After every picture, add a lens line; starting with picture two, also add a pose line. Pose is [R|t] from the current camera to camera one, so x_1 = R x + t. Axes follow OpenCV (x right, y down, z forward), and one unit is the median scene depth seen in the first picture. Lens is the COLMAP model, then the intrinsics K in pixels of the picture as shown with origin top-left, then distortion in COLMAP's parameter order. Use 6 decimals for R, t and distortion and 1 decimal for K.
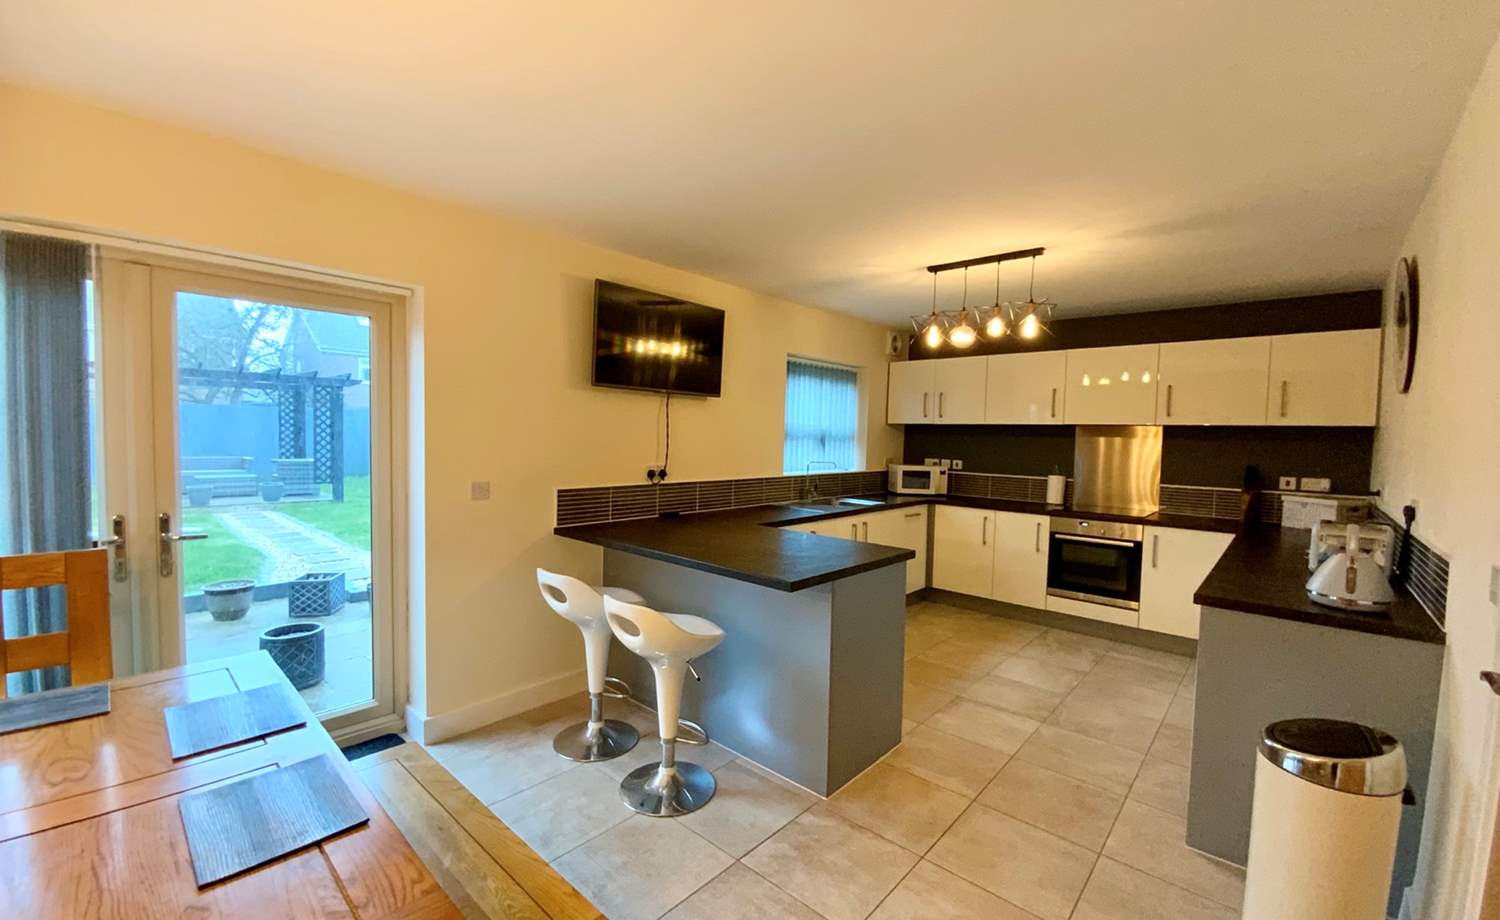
lens RADIAL K [[601.6, 0, 742.6], [0, 601.6, 464.1], [0, 0, 1]] dist [0.000830, -0.008162]
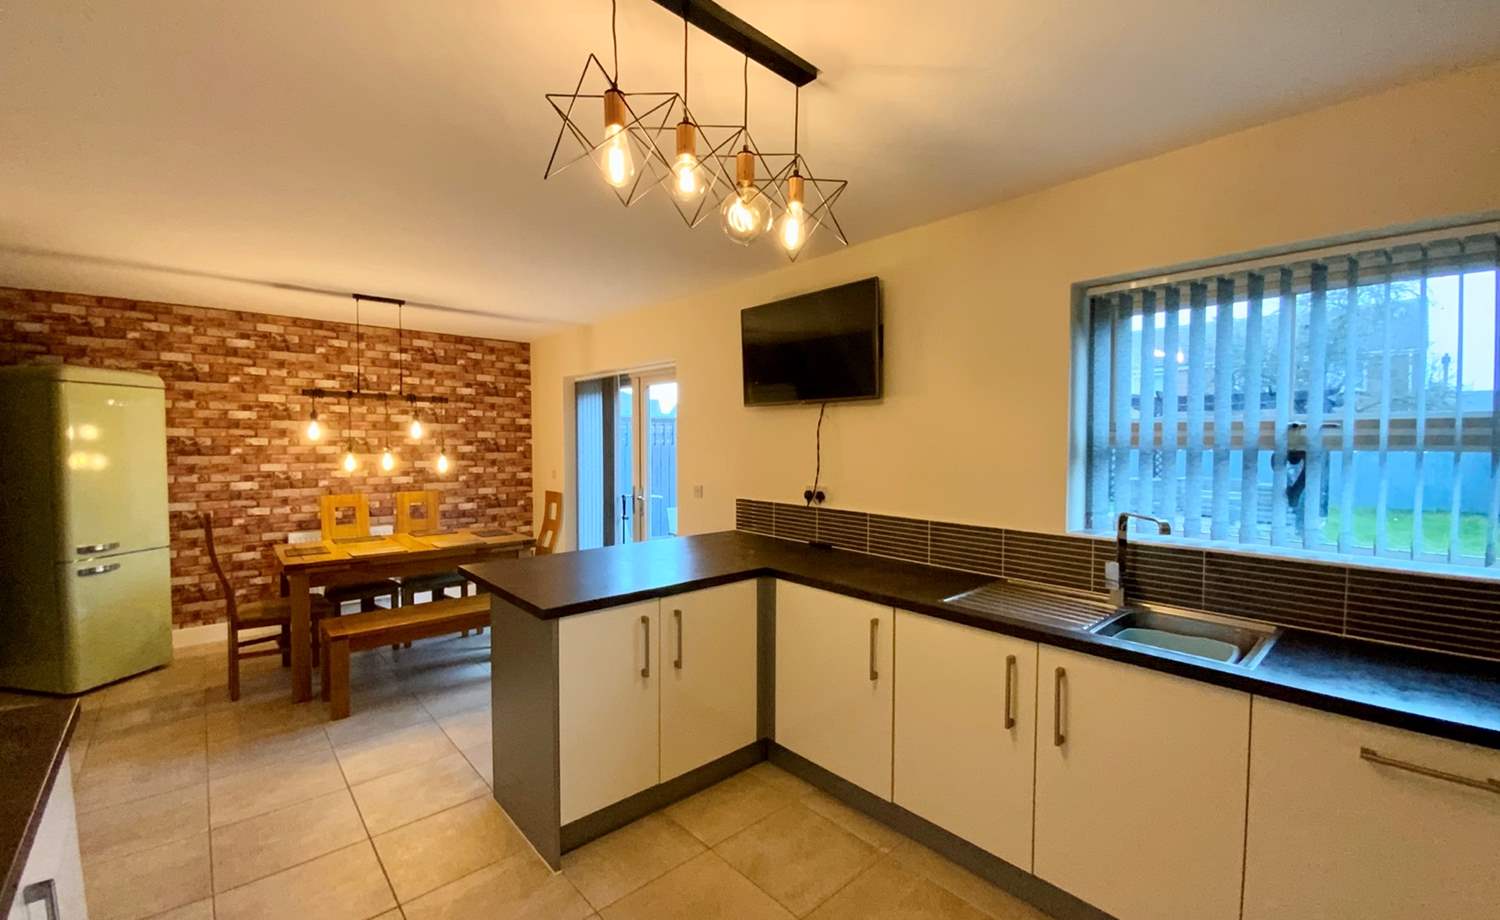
lens RADIAL K [[607.2, 0, 758.2], [0, 607.2, 459.5], [0, 0, 1]] dist [0.009923, -0.000140]
pose [[-0.088015, 0.010136, -0.996068, 0.639533], [-0.054390, 0.998408, 0.014966, -0.038839], [0.994633, 0.055493, -0.087324, 0.845733]]
